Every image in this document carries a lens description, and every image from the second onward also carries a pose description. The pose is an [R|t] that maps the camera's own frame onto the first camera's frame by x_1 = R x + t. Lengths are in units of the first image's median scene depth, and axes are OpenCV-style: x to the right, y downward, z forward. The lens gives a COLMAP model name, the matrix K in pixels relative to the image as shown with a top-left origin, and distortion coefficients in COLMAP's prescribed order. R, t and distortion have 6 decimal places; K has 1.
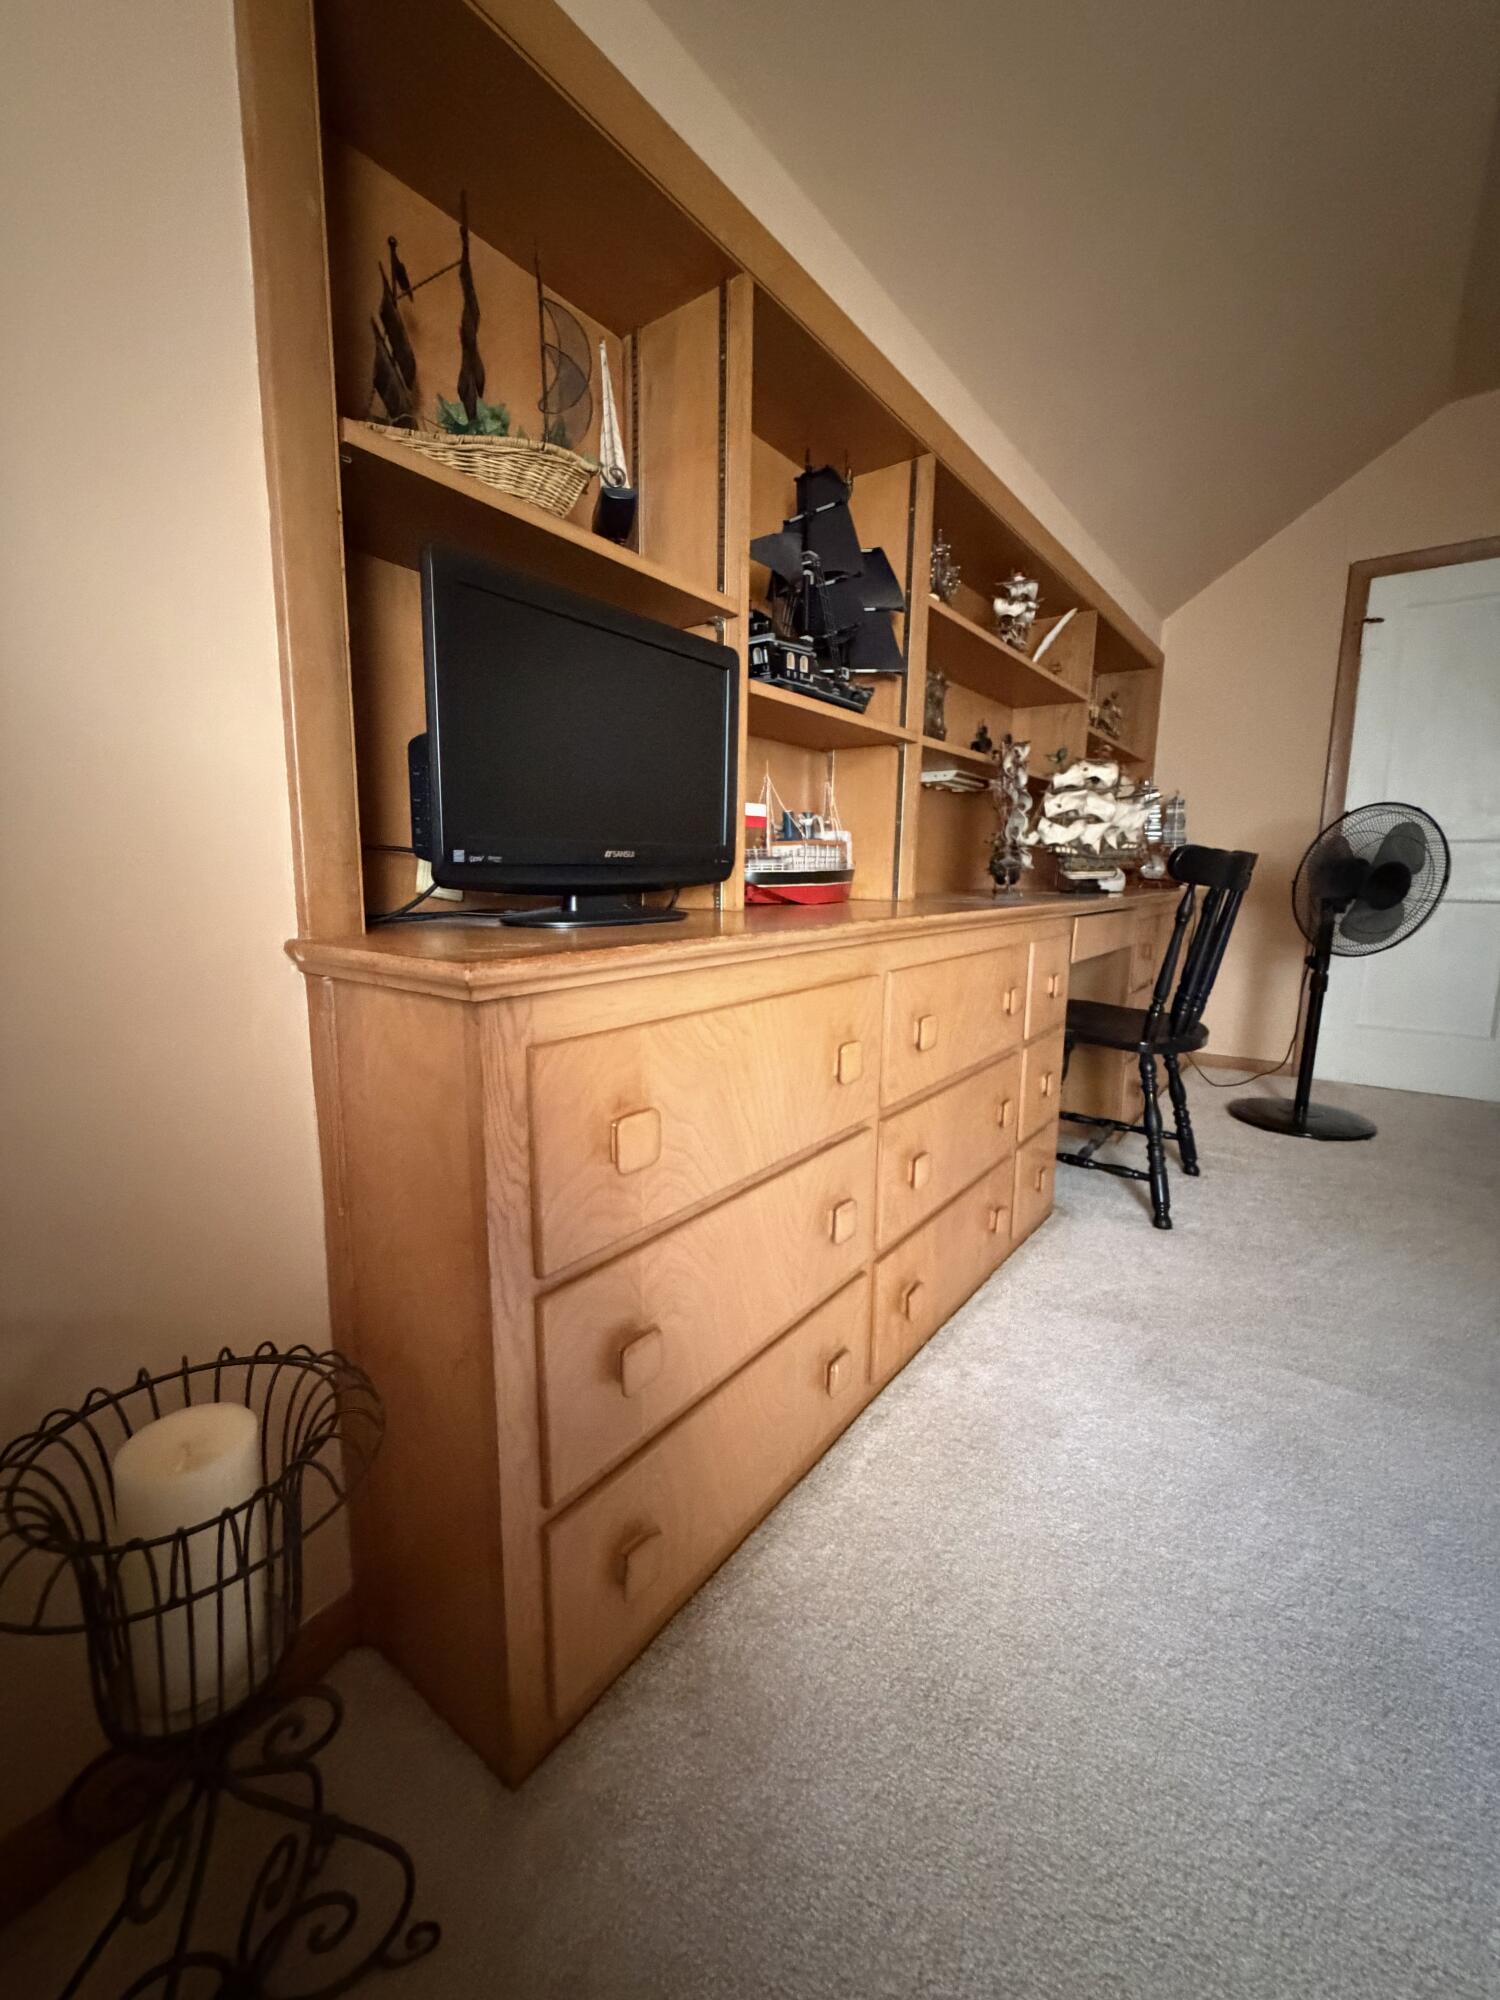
lens RADIAL K [[794.6, 0, 749.6], [0, 794.6, 994.6], [0, 0, 1]] dist [-0.000951, 0.000359]
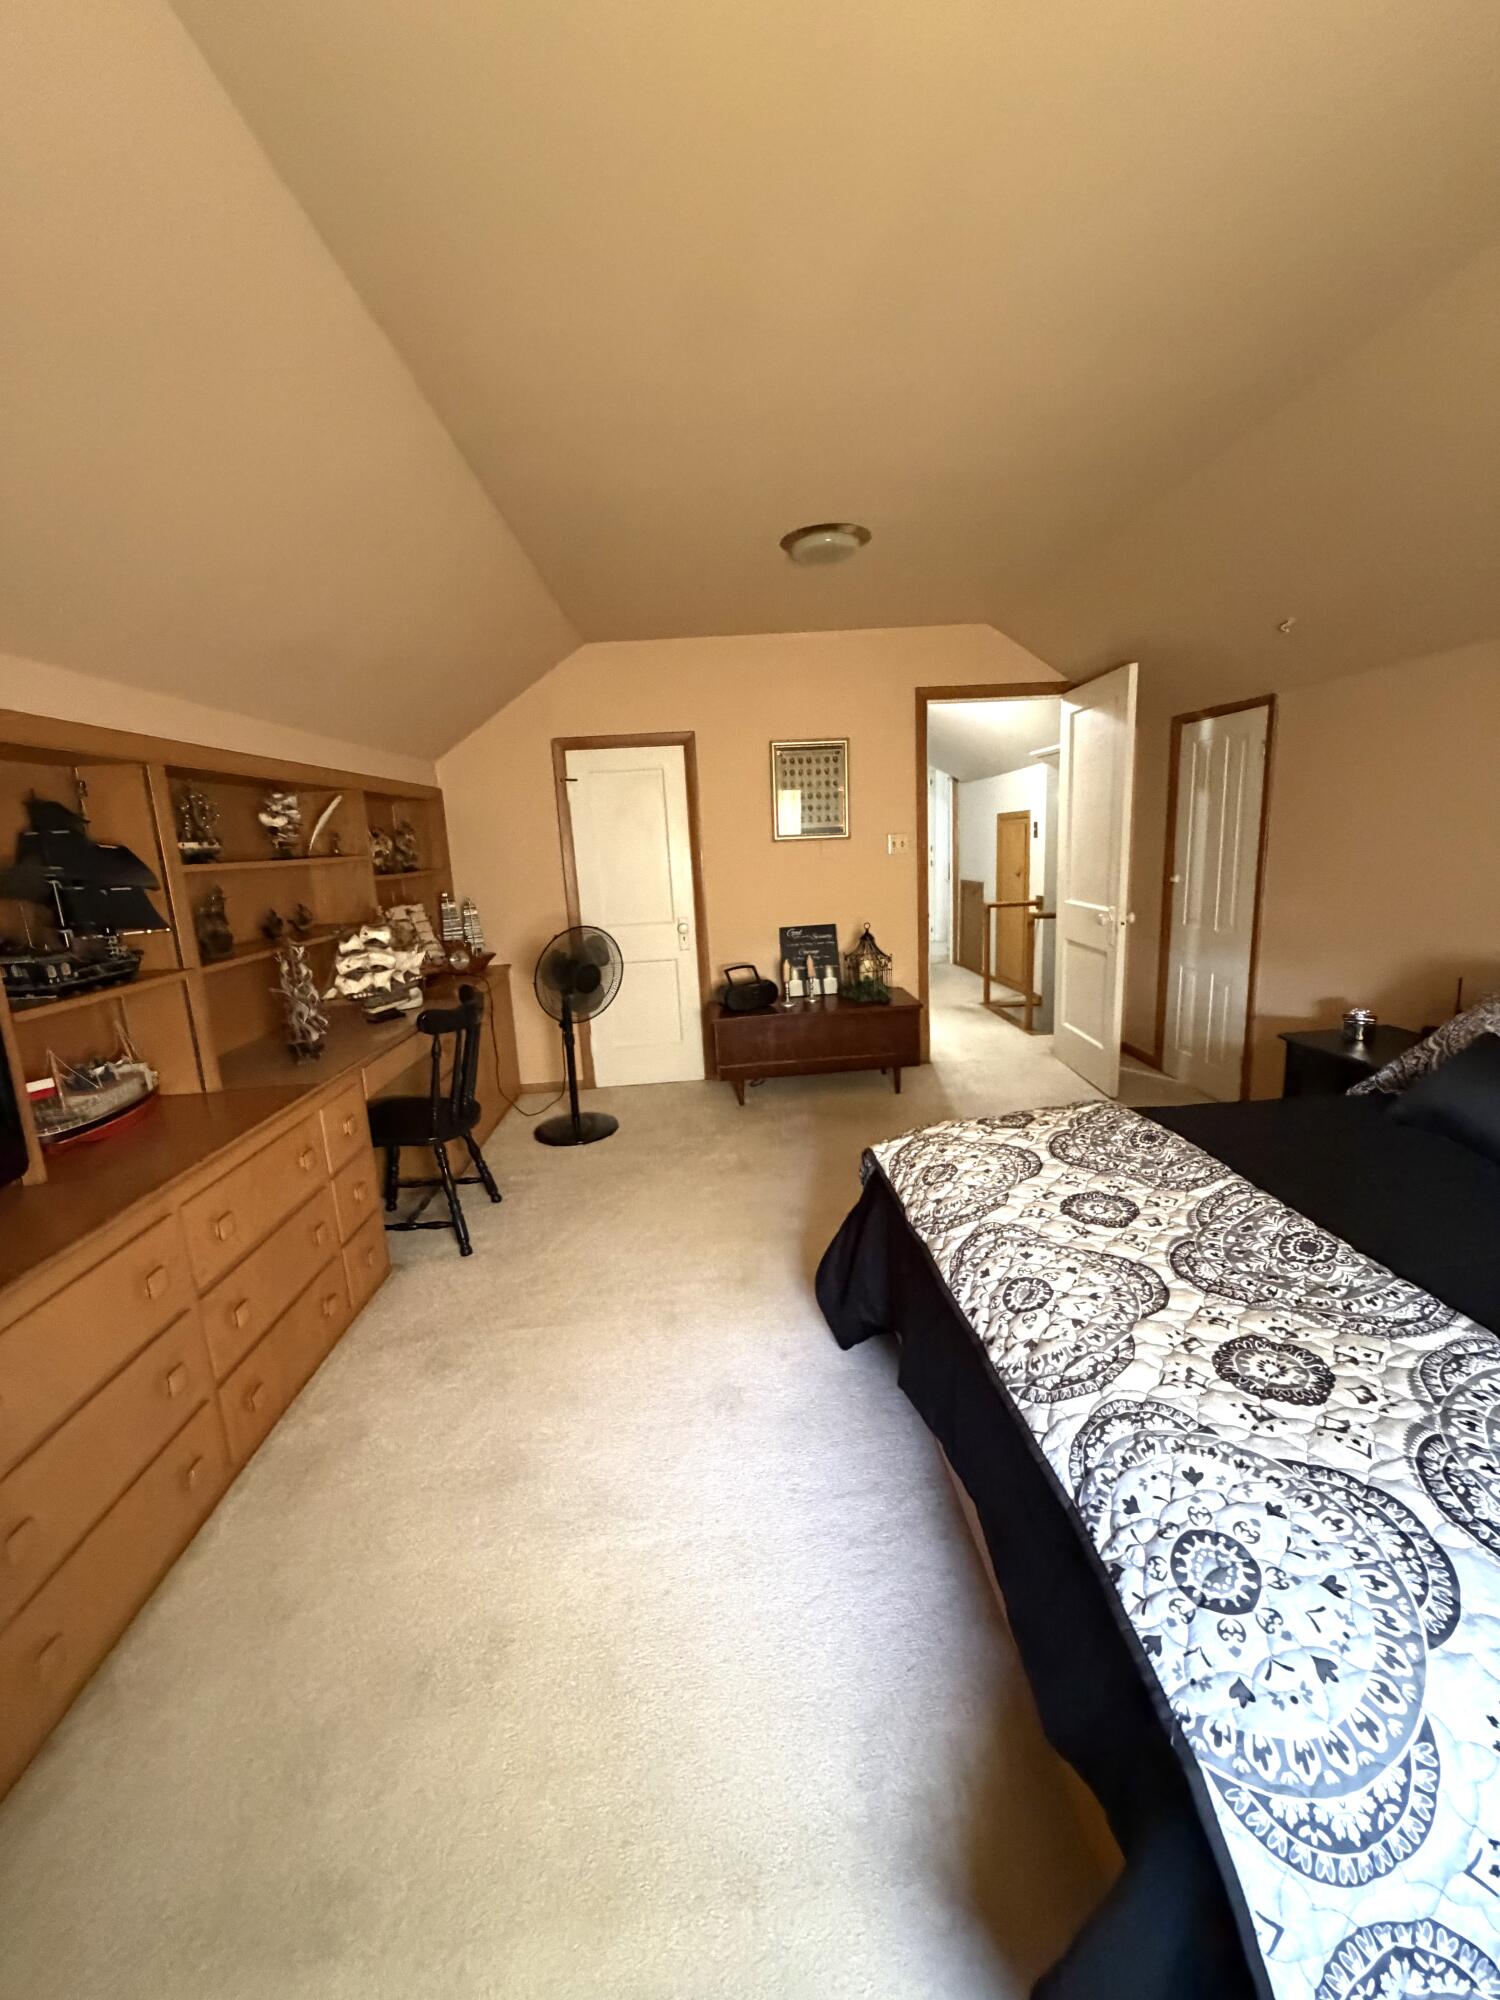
lens RADIAL K [[794.6, 0, 748.3], [0, 794.6, 996.8], [0, 0, 1]] dist [-0.000951, 0.000359]
pose [[0.760694, -0.172797, 0.625688, 0.067969], [0.156791, 0.984287, 0.081210, -0.211606], [-0.629890, 0.036326, 0.775835, -0.486529]]
